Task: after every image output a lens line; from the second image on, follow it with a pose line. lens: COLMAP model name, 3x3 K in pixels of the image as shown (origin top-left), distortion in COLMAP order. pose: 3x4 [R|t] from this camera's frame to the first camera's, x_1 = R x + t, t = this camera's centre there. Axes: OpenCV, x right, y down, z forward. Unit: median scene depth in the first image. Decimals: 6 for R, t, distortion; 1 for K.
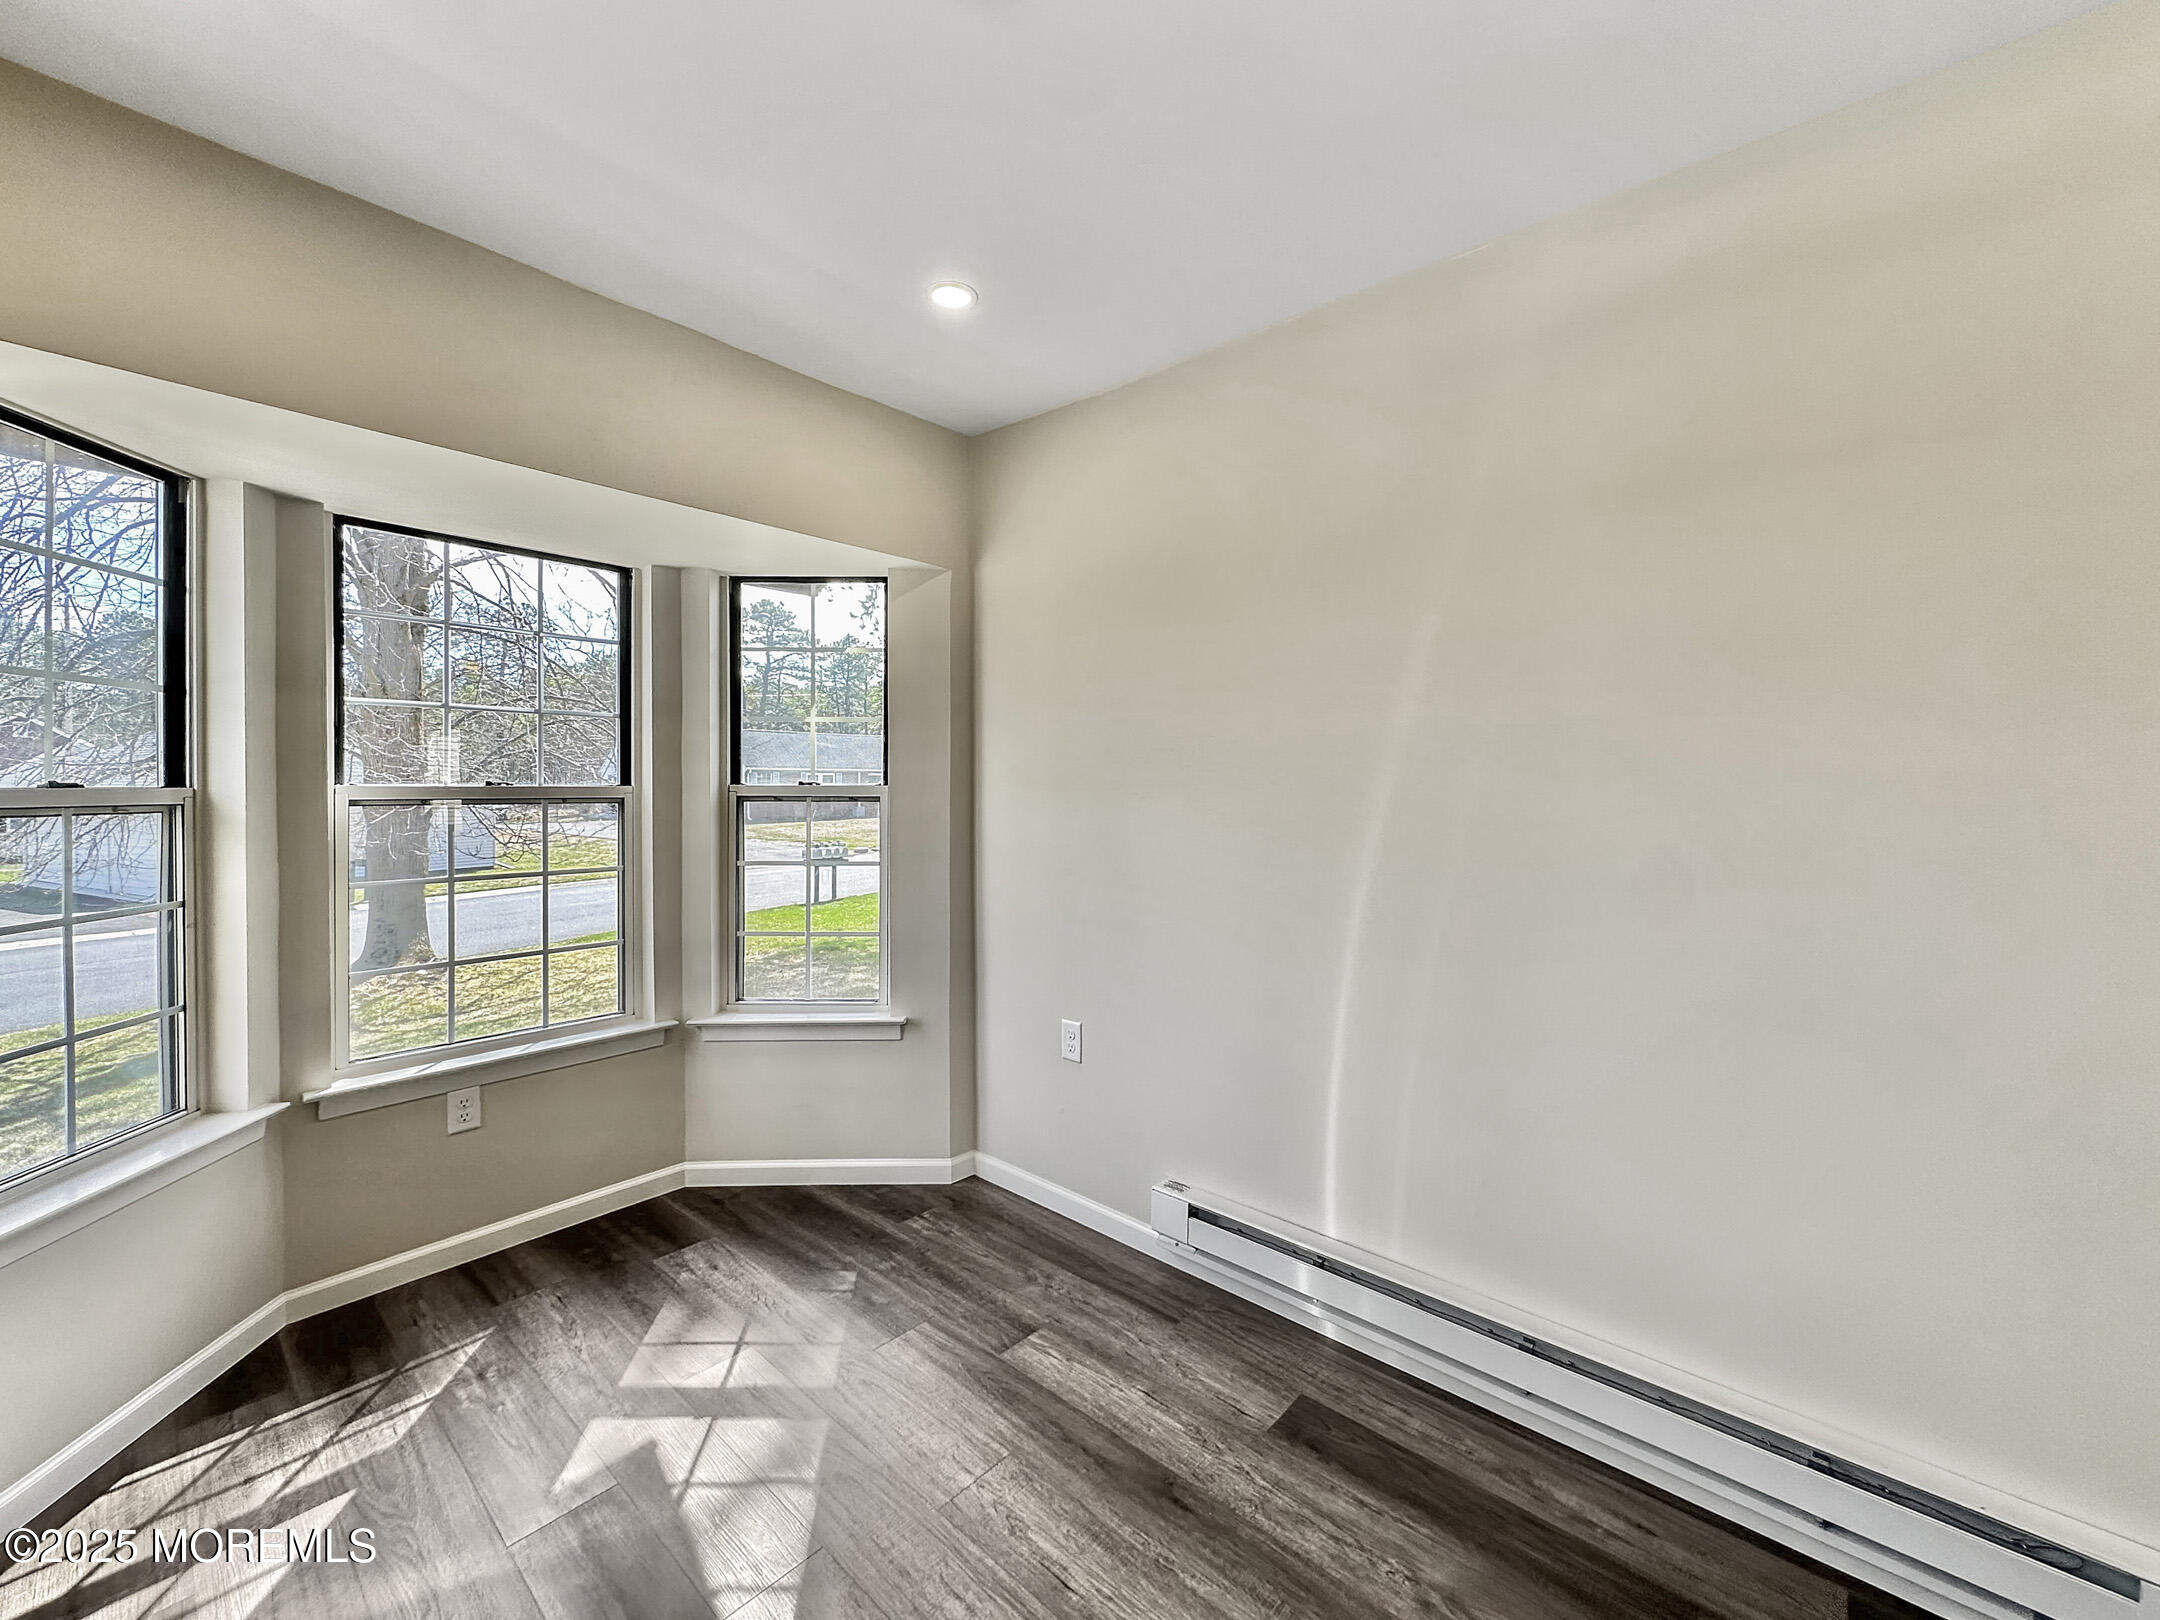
lens RADIAL K [[878.2, 0, 1078.2], [0, 878.2, 787.3], [0, 0, 1]] dist [-0.001164, -0.000136]
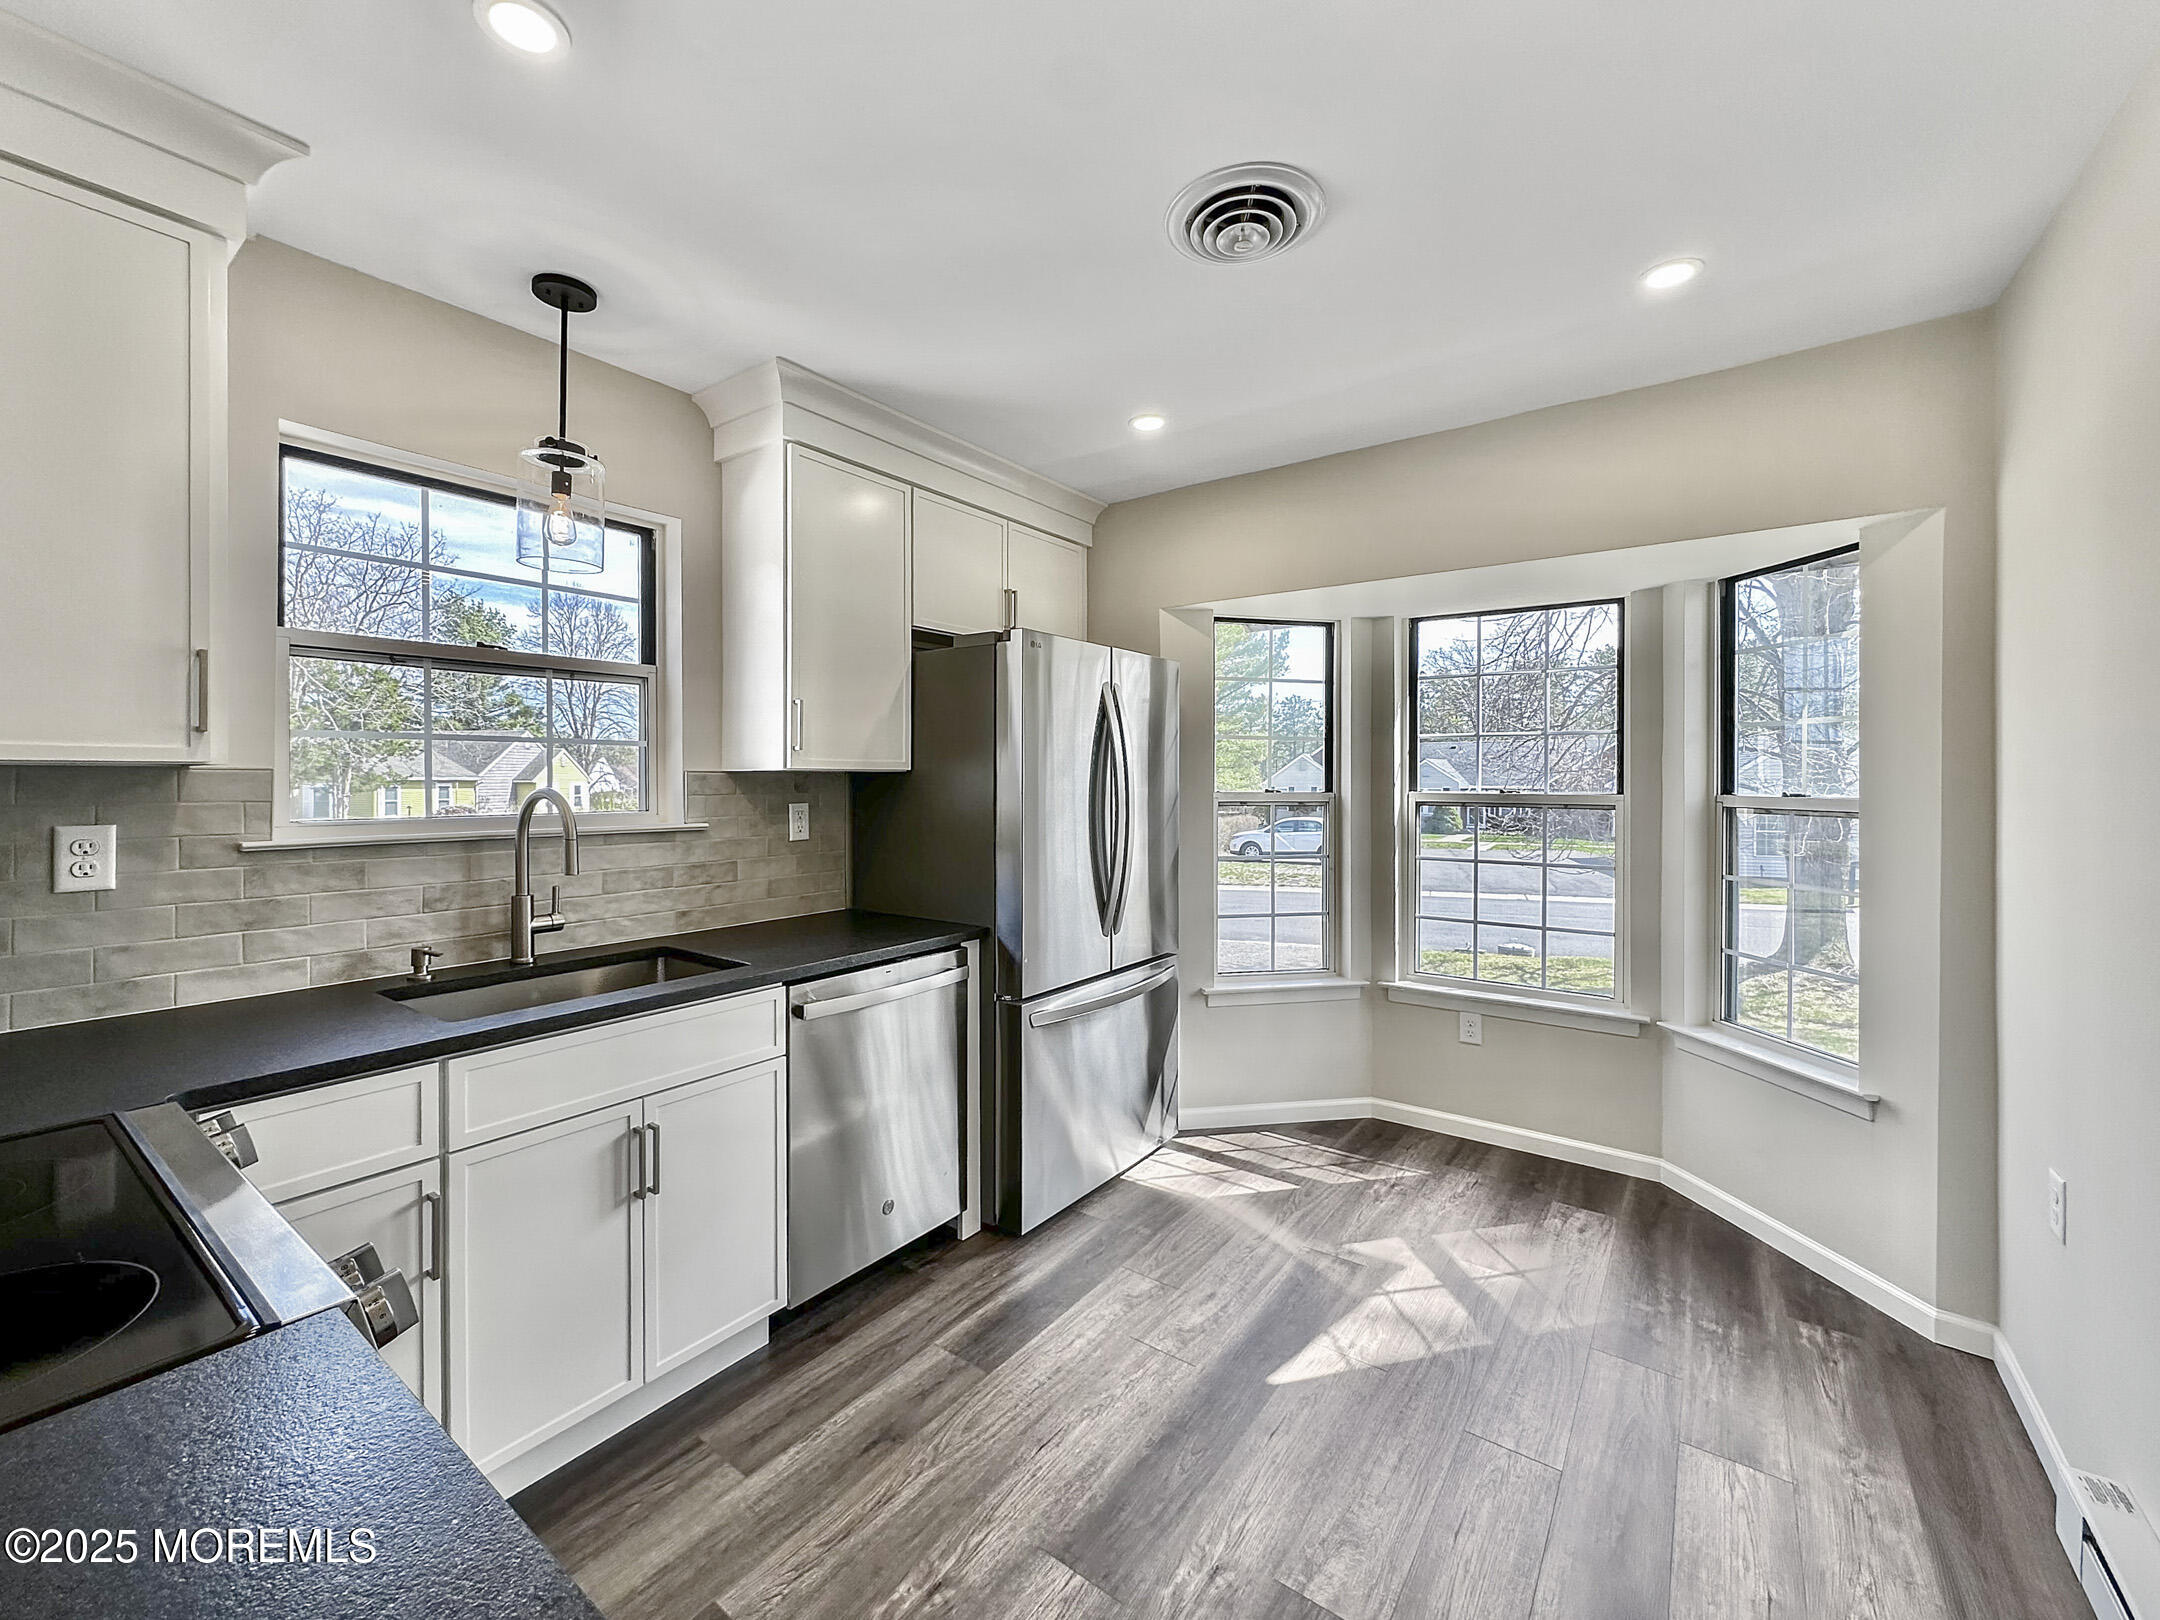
lens RADIAL K [[878.2, 0, 1078.2], [0, 878.2, 787.3], [0, 0, 1]] dist [-0.001164, -0.000136]
pose [[0.091644, 0.003740, -0.995785, 0.664282], [-0.012485, 0.999919, 0.002607, -0.007059], [0.995714, 0.012193, 0.091683, 0.275847]]
